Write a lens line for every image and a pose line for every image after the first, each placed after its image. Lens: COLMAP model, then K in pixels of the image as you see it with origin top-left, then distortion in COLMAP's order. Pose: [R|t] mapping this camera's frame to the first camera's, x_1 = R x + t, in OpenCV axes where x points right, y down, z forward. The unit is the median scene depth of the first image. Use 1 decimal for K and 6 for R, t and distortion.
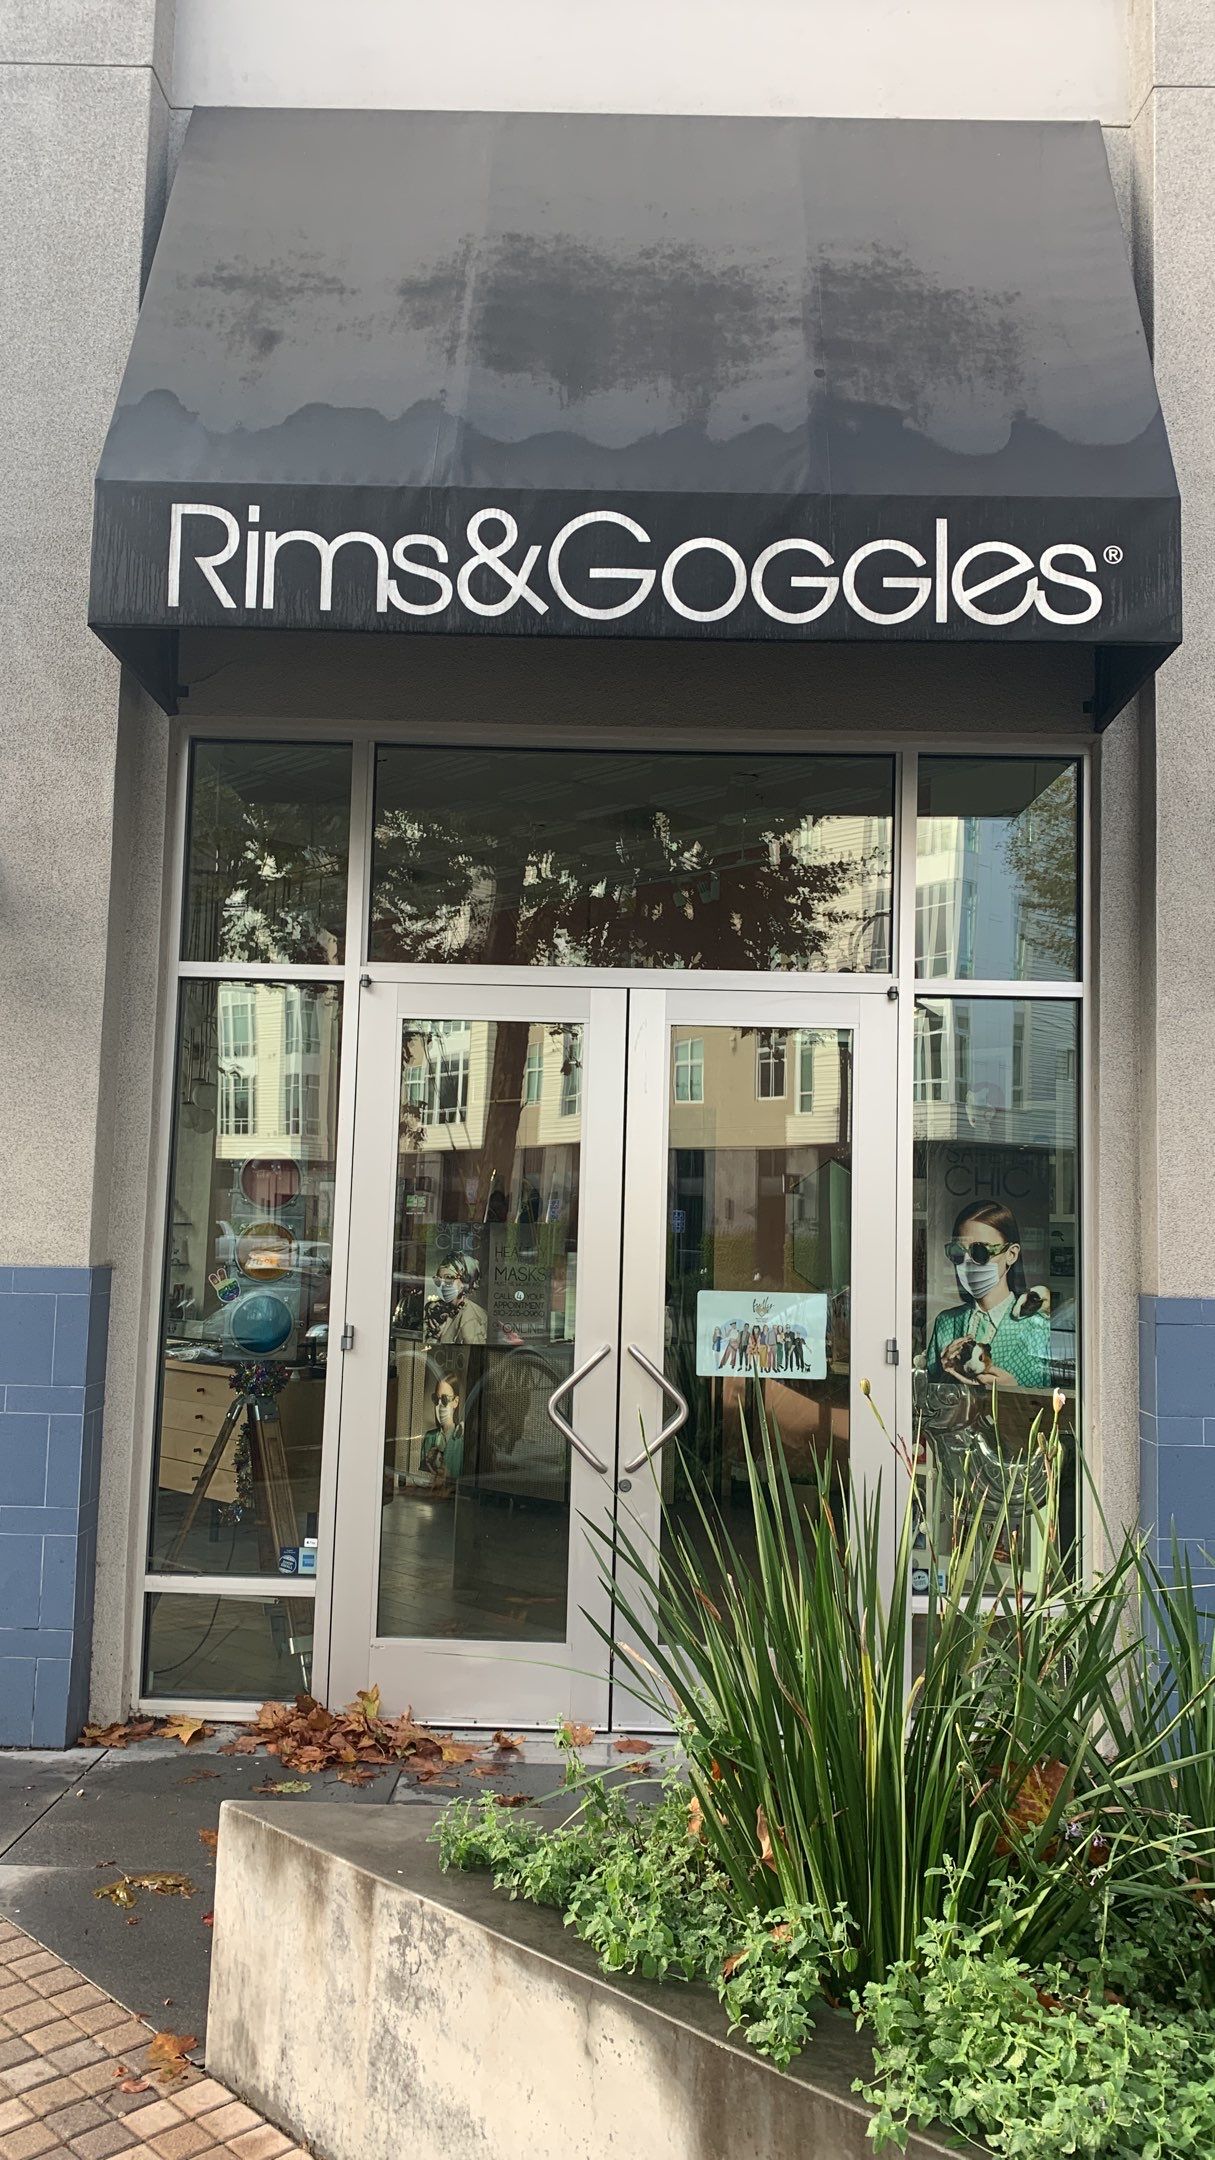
lens RADIAL K [[1552.7, 0, 596.0], [0, 1552.7, 1080.7], [0, 0, 1]] dist [0.033707, -0.013313]
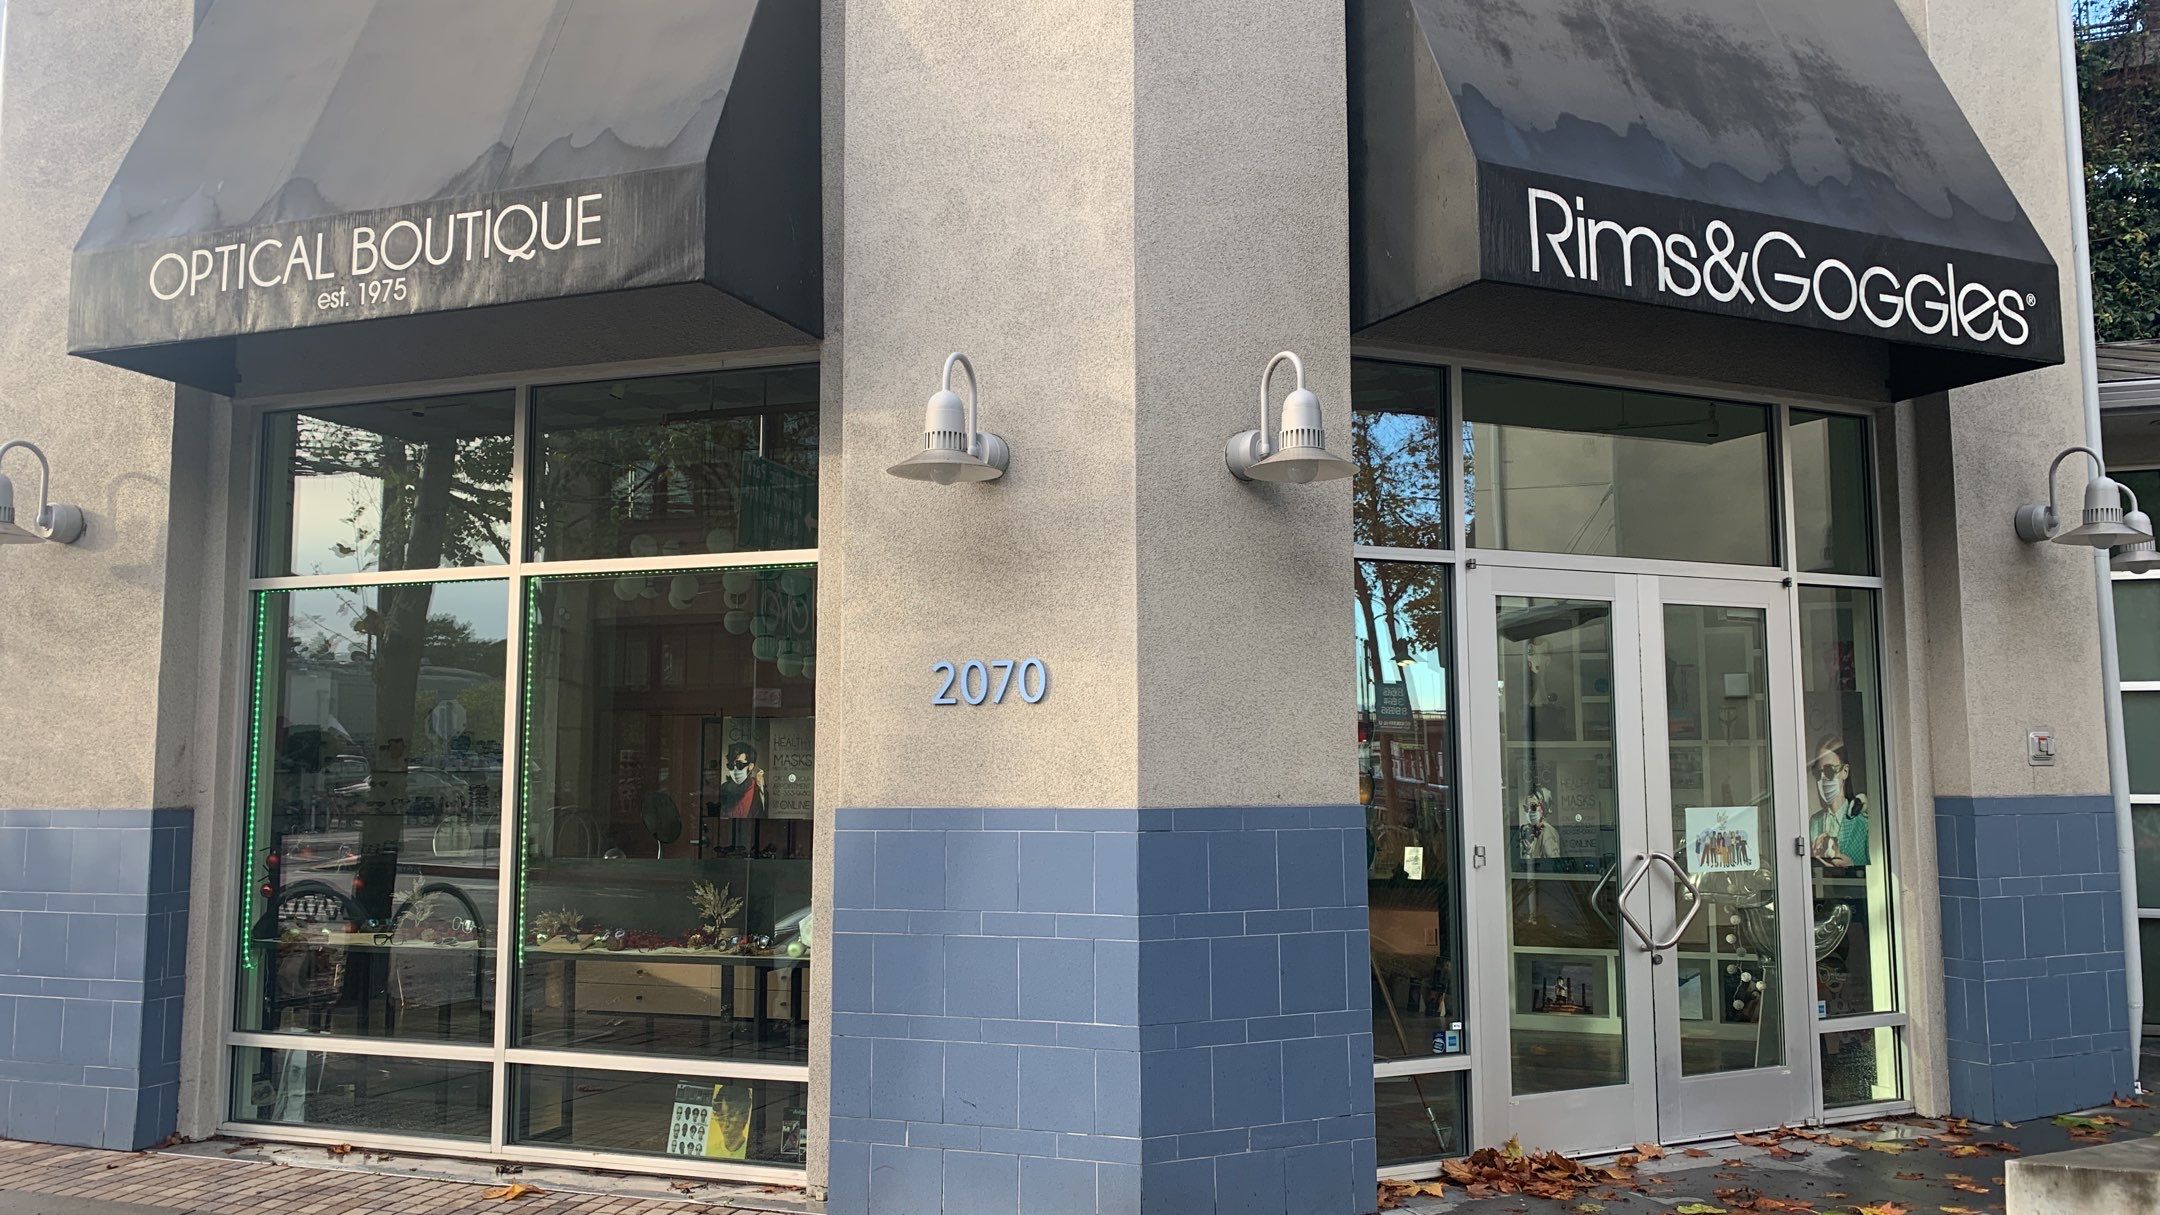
lens RADIAL K [[1552.7, 0, 1084.8], [0, 1552.7, 597.0], [0, 0, 1]] dist [0.033707, -0.013313]
pose [[0.907745, 0.017023, 0.419176, -1.111857], [-0.014804, 0.999854, -0.008545, -0.027294], [-0.419260, 0.001551, 0.907865, 0.019114]]
